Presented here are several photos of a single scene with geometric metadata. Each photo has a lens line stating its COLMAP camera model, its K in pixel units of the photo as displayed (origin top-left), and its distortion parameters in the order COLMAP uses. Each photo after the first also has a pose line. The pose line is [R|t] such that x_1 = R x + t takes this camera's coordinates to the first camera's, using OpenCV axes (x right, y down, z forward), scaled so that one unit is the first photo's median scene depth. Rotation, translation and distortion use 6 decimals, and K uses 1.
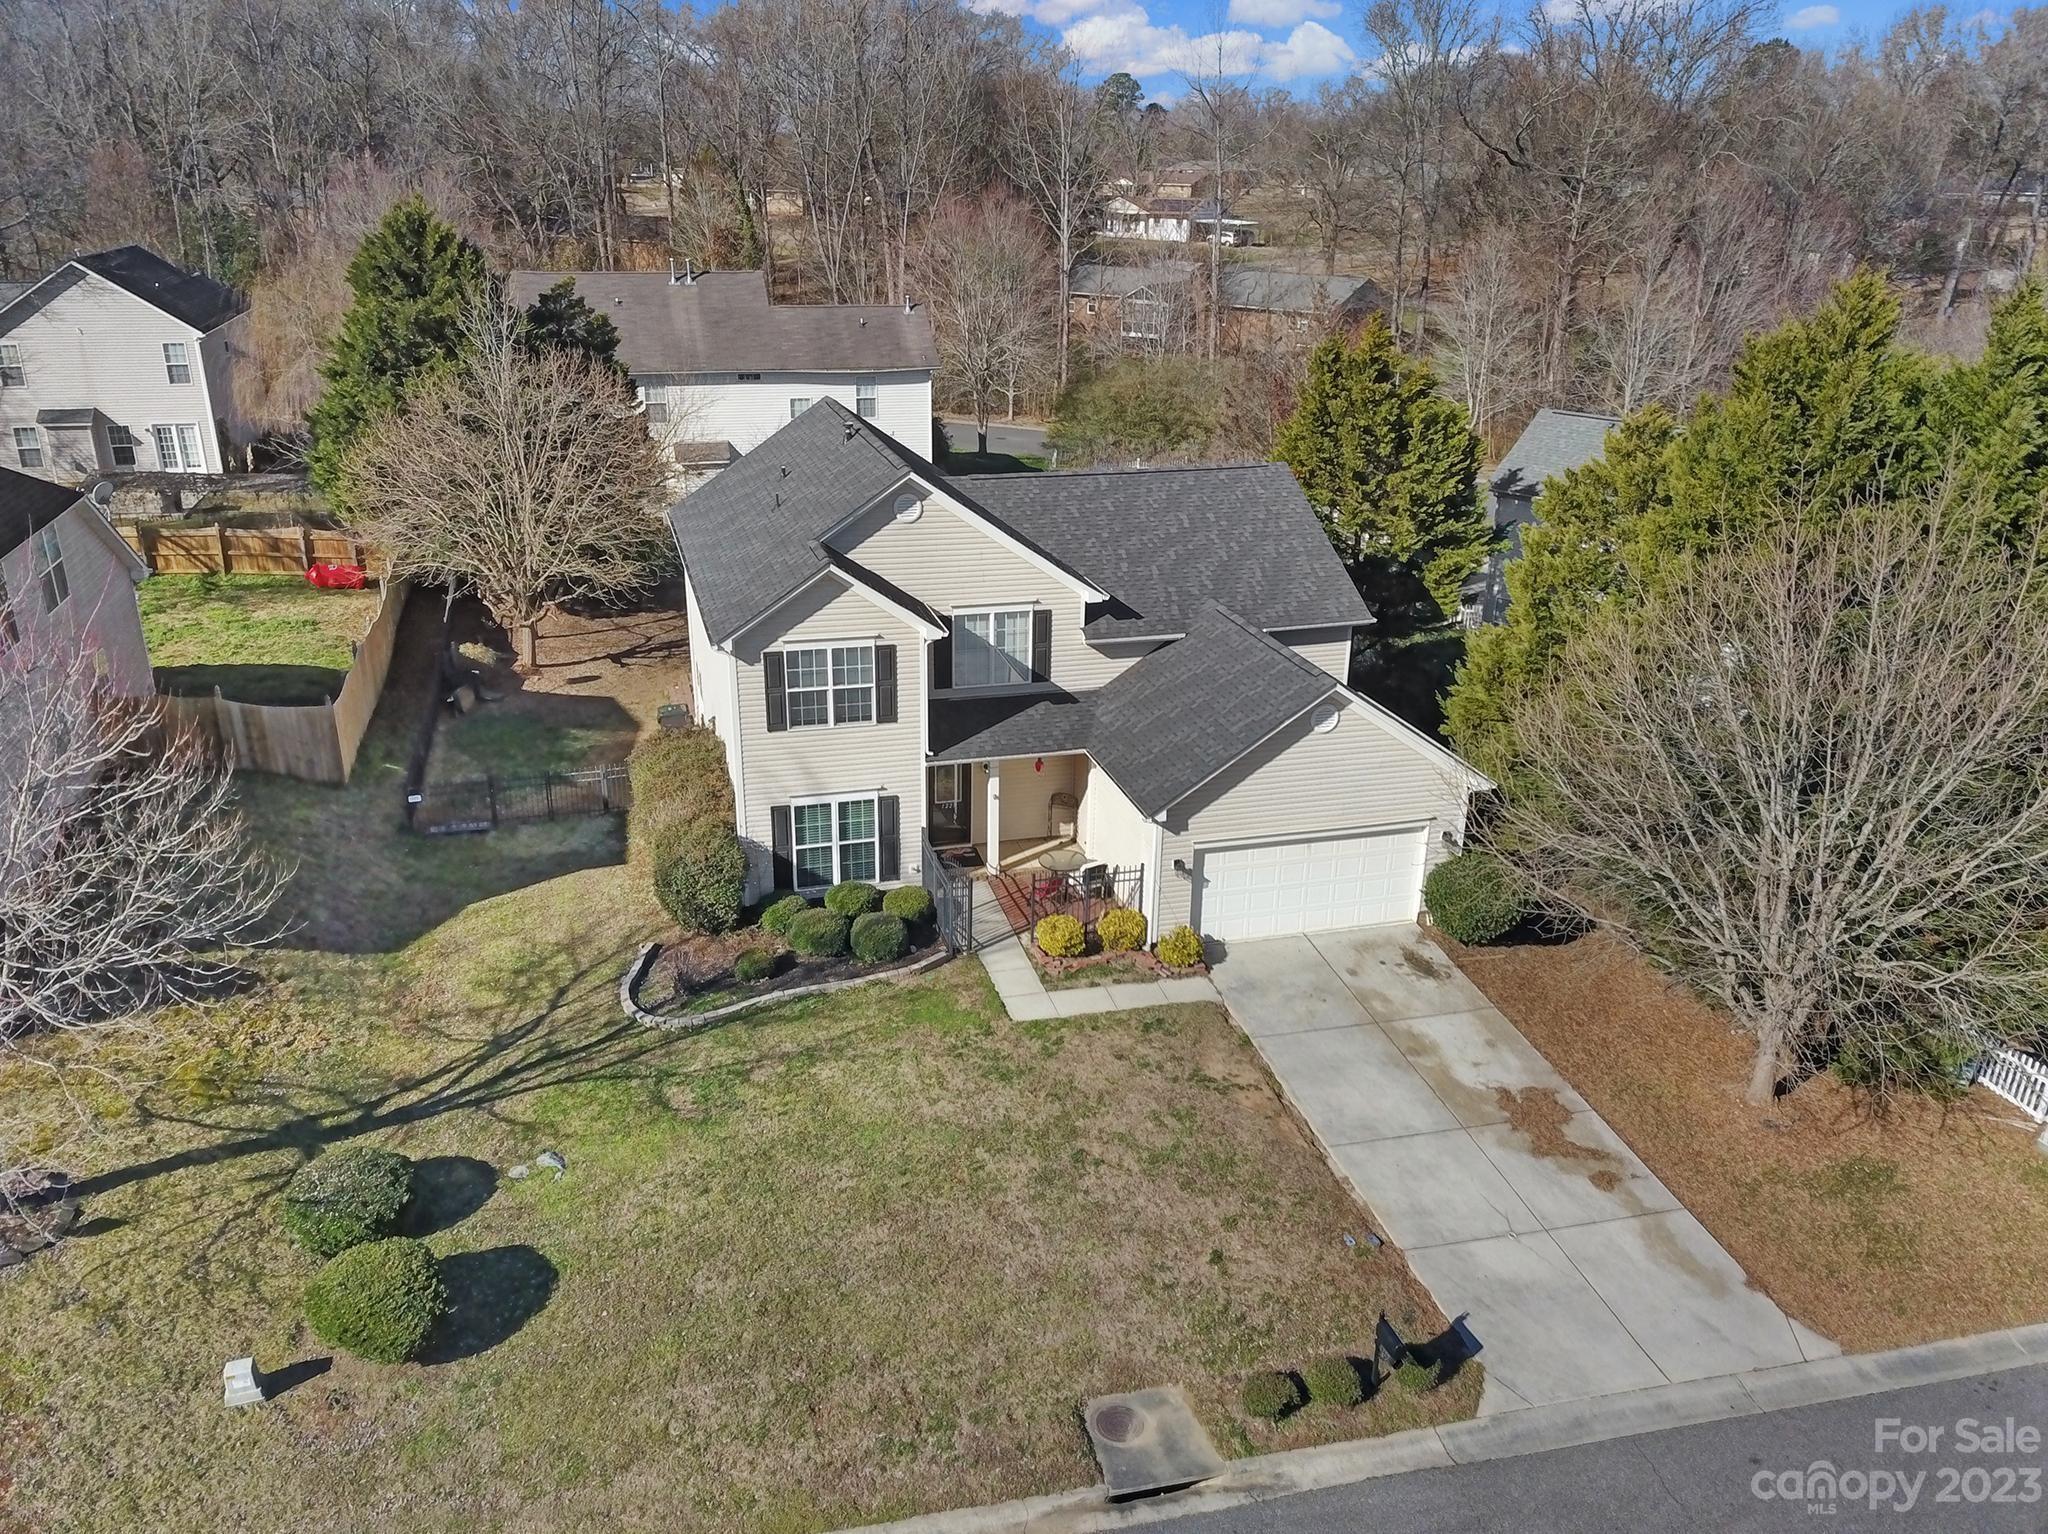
lens RADIAL K [[1582.8, 0, 1024.0], [0, 1582.8, 767.0], [0, 0, 1]] dist [-0.000107, 0.006705]
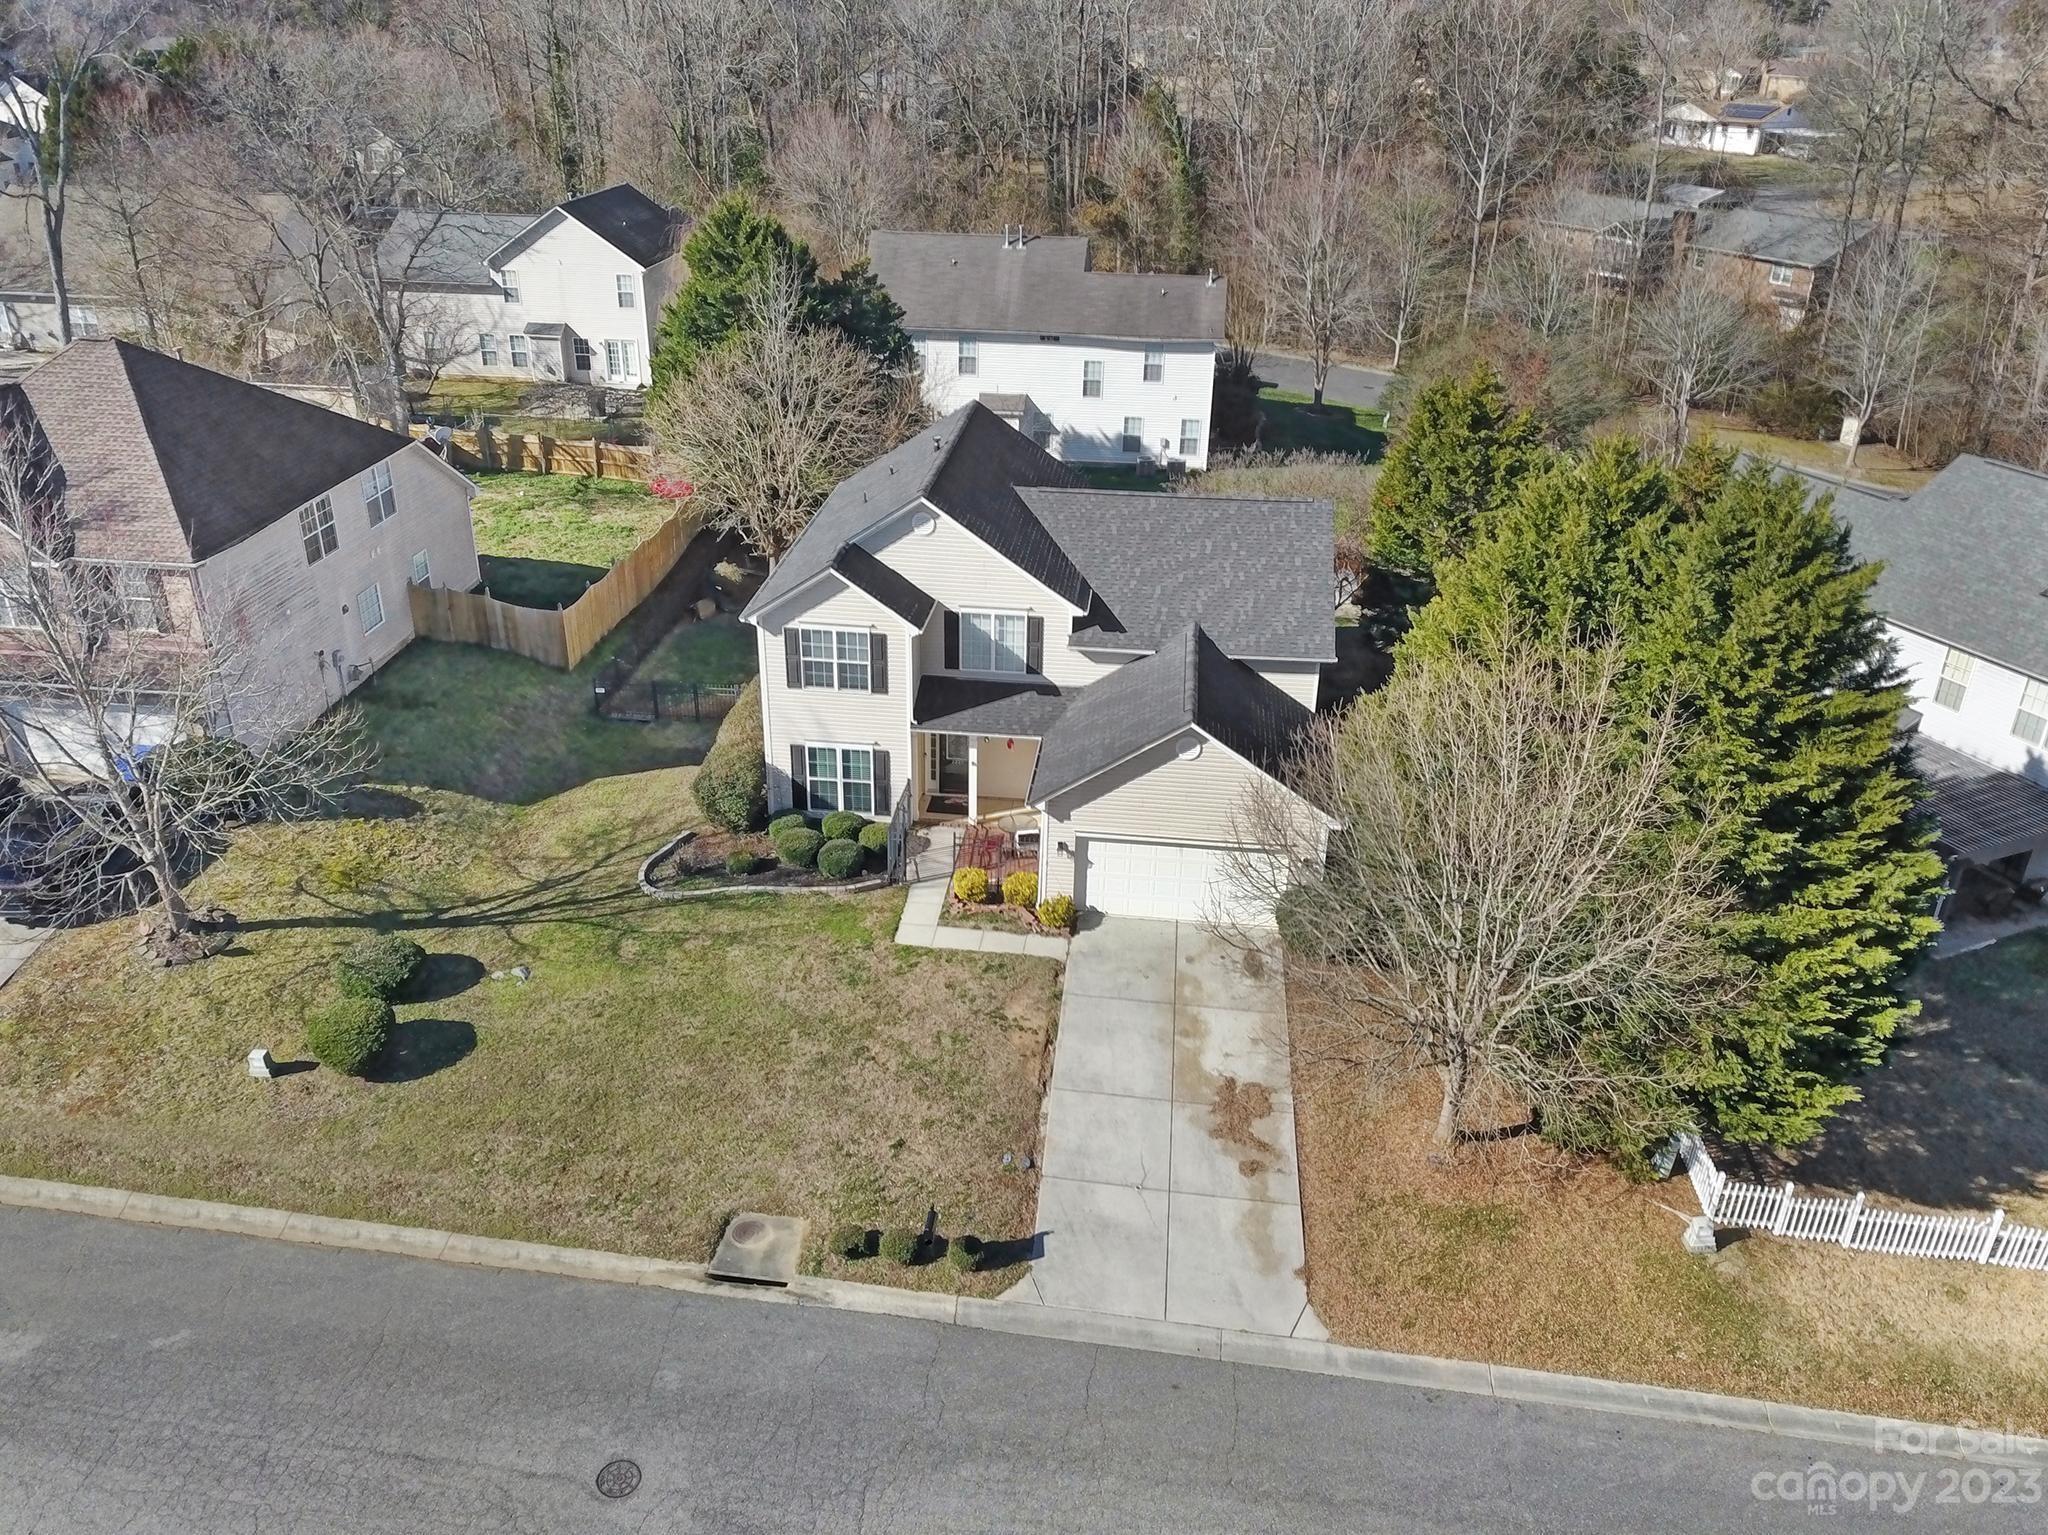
lens RADIAL K [[1572.2, 0, 1018.2], [0, 1572.2, 778.7], [0, 0, 1]] dist [0.003830, 0.002915]
pose [[0.929703, 0.166855, -0.328348, 0.450512], [-0.137933, 0.984352, 0.109660, -0.116494], [0.341507, -0.056661, 0.938170, -0.148164]]
